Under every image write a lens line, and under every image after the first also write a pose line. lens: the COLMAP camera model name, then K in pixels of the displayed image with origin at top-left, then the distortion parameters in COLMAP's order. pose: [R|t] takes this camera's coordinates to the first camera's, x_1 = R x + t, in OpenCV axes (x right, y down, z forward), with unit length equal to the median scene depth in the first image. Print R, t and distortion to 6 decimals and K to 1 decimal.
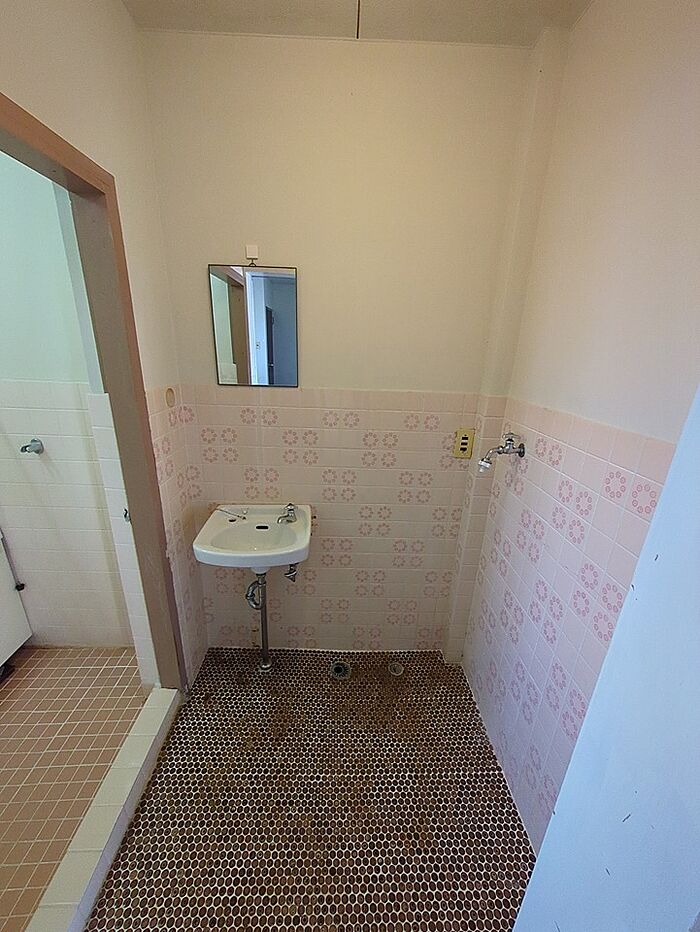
lens RADIAL K [[363.9, 0, 348.8], [0, 363.9, 465.7], [0, 0, 1]] dist [0.000672, -0.000330]
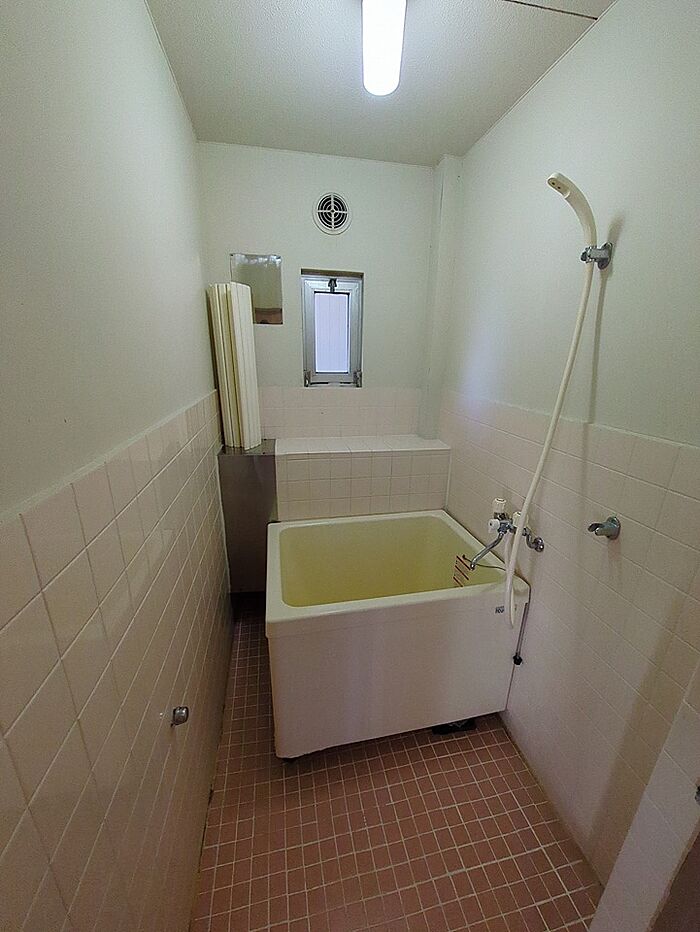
lens RADIAL K [[363.9, 0, 351.5], [0, 363.9, 471.4], [0, 0, 1]] dist [0.000672, -0.000330]
pose [[0.161500, 0.278193, -0.946851, -0.290117], [-0.332421, 0.918712, 0.213225, -0.120480], [0.929201, 0.280318, 0.240849, 0.318664]]
